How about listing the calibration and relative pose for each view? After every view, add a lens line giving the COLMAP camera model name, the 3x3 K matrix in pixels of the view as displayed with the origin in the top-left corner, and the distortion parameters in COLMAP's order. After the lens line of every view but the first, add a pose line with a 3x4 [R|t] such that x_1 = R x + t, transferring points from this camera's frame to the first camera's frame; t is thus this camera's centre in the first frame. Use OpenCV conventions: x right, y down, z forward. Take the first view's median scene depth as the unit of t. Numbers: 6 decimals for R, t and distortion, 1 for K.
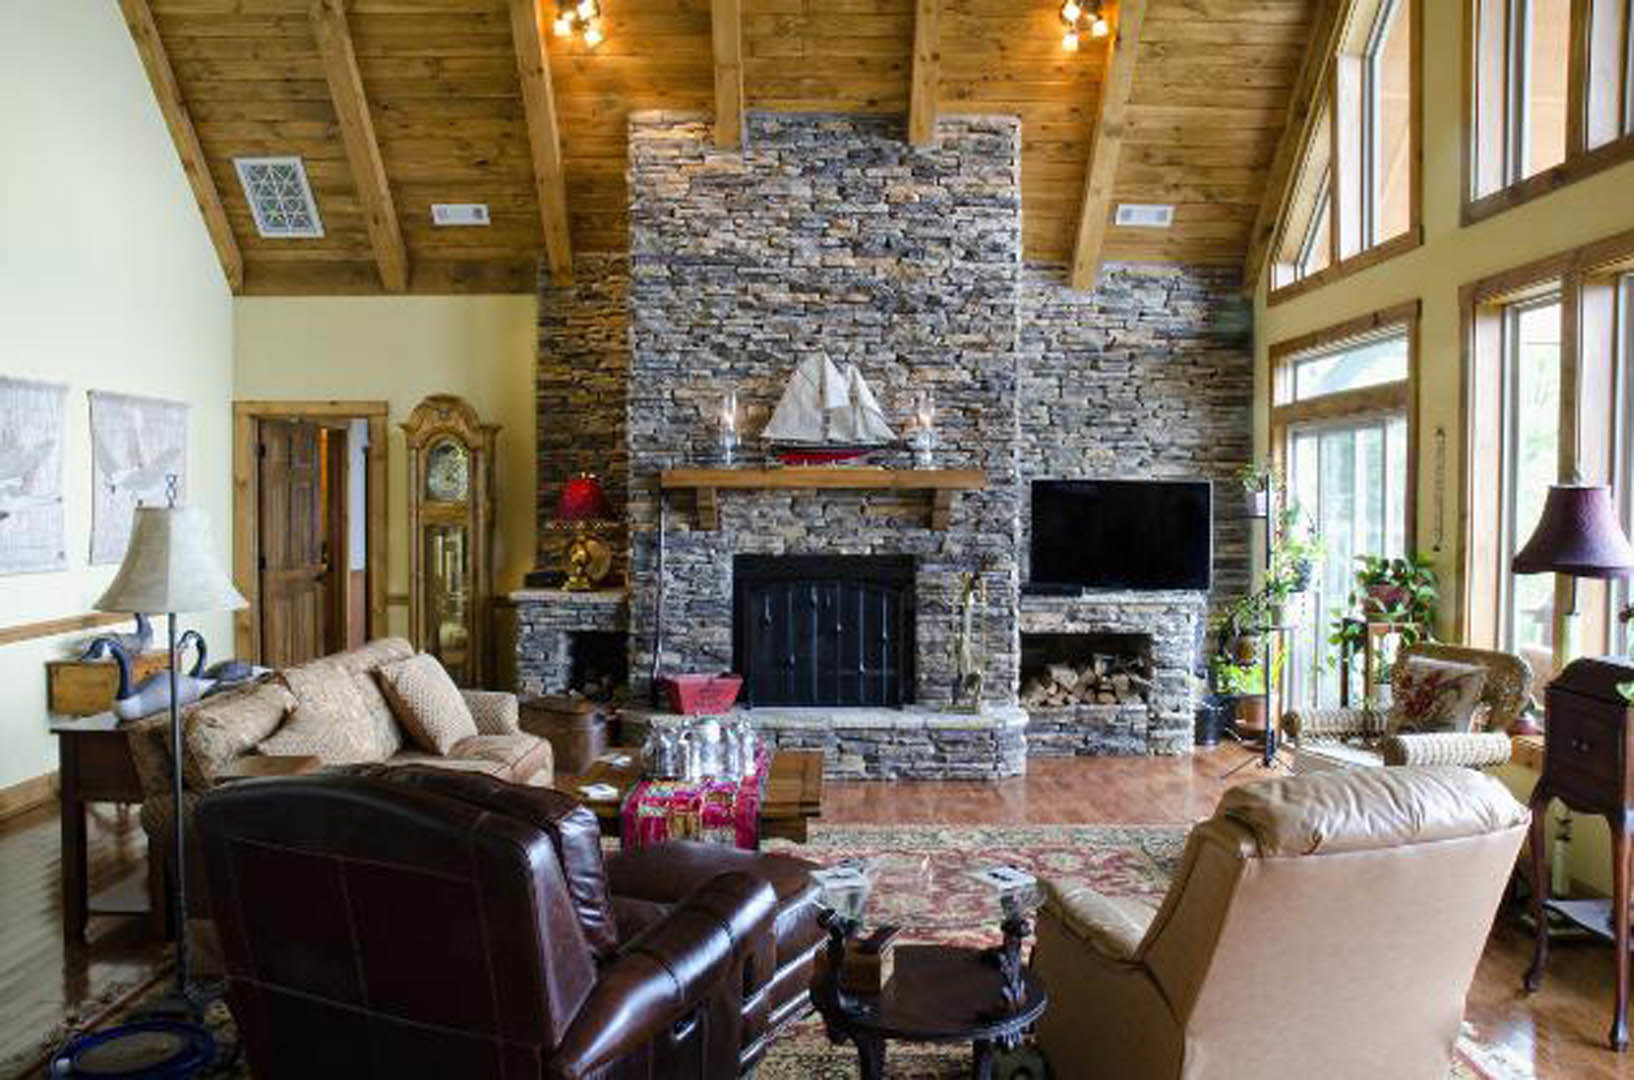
lens RADIAL K [[1277.1, 0, 817.0], [0, 1277.1, 540.0], [0, 0, 1]] dist [-0.177648, 0.173686]
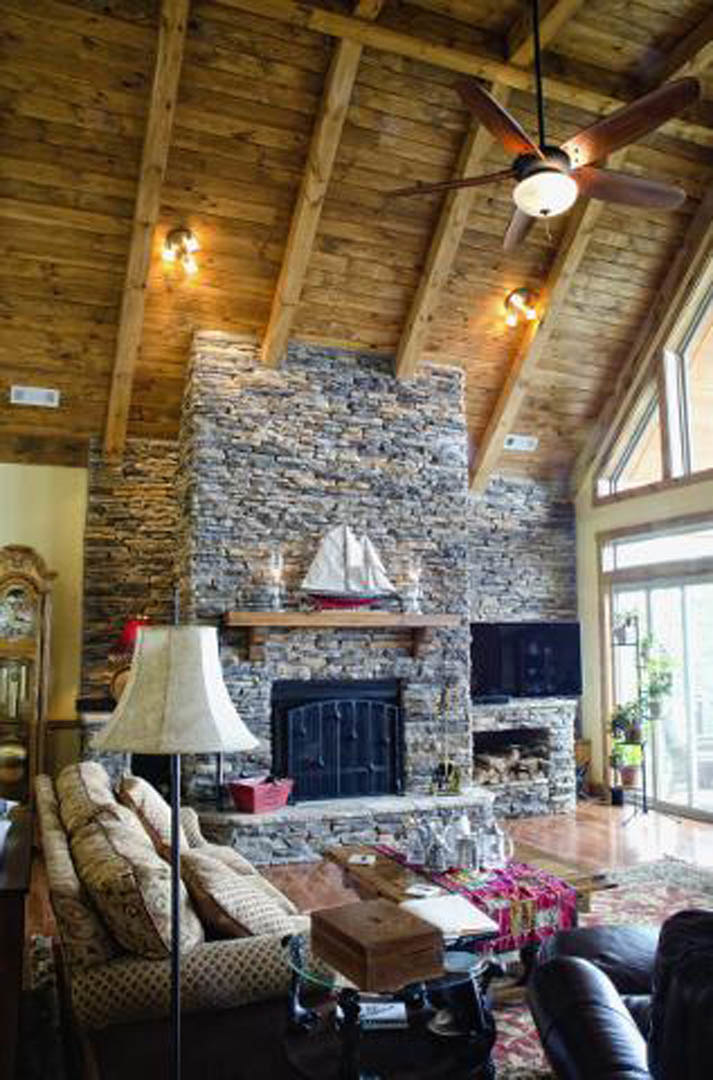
lens RADIAL K [[844.1, 0, 356.5], [0, 844.1, 540.0], [0, 0, 1]] dist [-0.177648, 0.173686]
pose [[0.925556, 0.037911, 0.376709, -0.307217], [0.022440, 0.987732, -0.154536, 0.004152], [-0.377946, 0.151485, 0.913350, 0.193799]]
